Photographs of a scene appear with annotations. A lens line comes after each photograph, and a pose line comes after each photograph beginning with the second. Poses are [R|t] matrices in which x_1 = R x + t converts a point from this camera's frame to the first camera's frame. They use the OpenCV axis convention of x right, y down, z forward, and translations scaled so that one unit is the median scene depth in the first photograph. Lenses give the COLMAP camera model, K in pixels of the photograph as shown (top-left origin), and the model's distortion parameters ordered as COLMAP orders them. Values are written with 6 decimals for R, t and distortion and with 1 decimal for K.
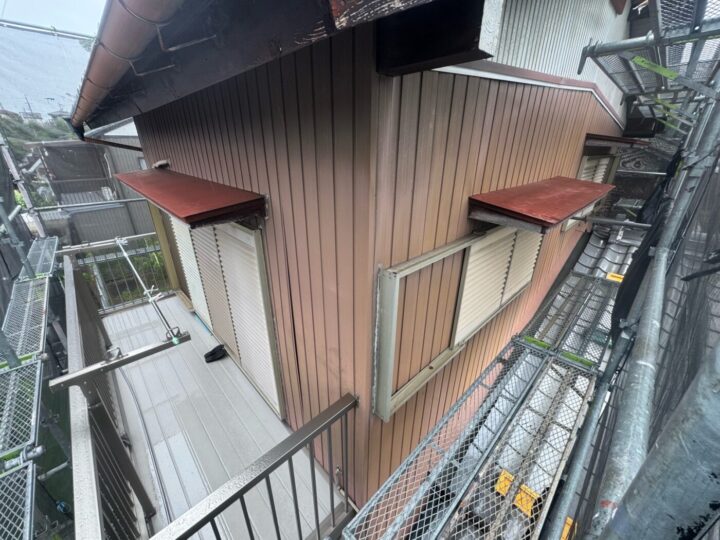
lens RADIAL K [[285.1, 0, 364.1], [0, 285.1, 266.2], [0, 0, 1]] dist [-0.000312, 0.000289]
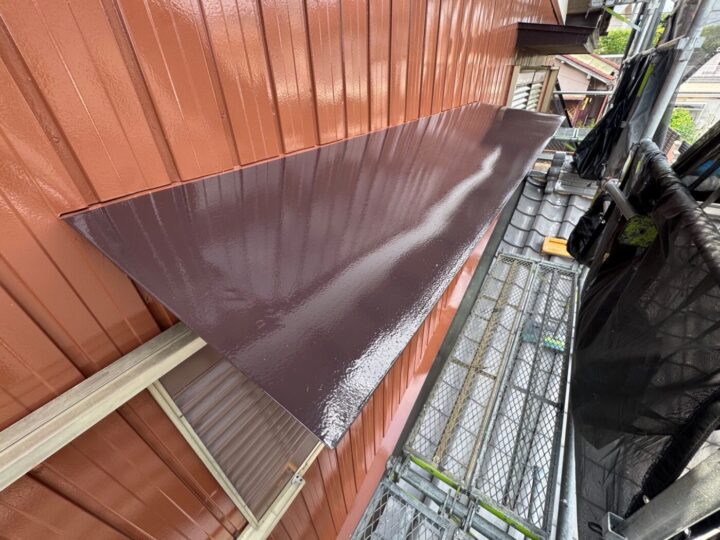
lens RADIAL K [[285.1, 0, 364.6], [0, 285.1, 263.6], [0, 0, 1]] dist [-0.000312, 0.000289]
pose [[0.977728, -0.143947, 0.152732, 0.304422], [0.114617, 0.975845, 0.185980, -0.122170], [-0.175814, -0.164332, 0.970610, 0.400122]]
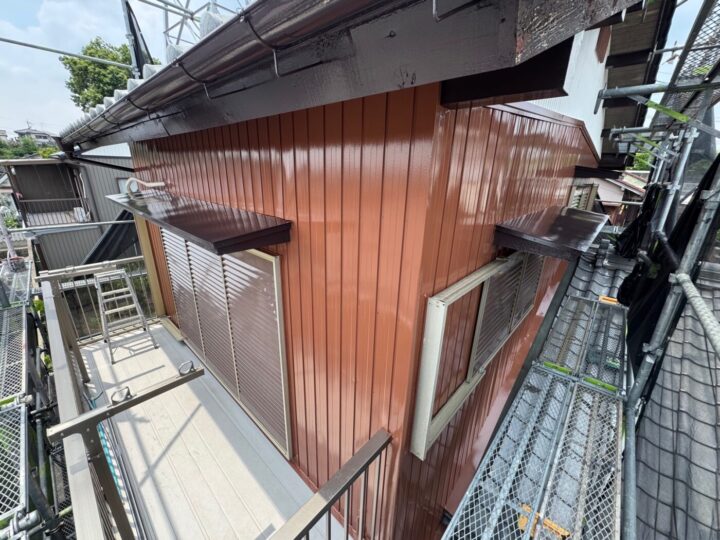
lens RADIAL K [[285.1, 0, 362.5], [0, 285.1, 266.6], [0, 0, 1]] dist [-0.000312, 0.000289]
pose [[0.997549, -0.000511, 0.069973, -0.100786], [0.005874, 0.997055, -0.076465, -0.009772], [-0.069728, 0.076689, 0.994614, 0.016455]]
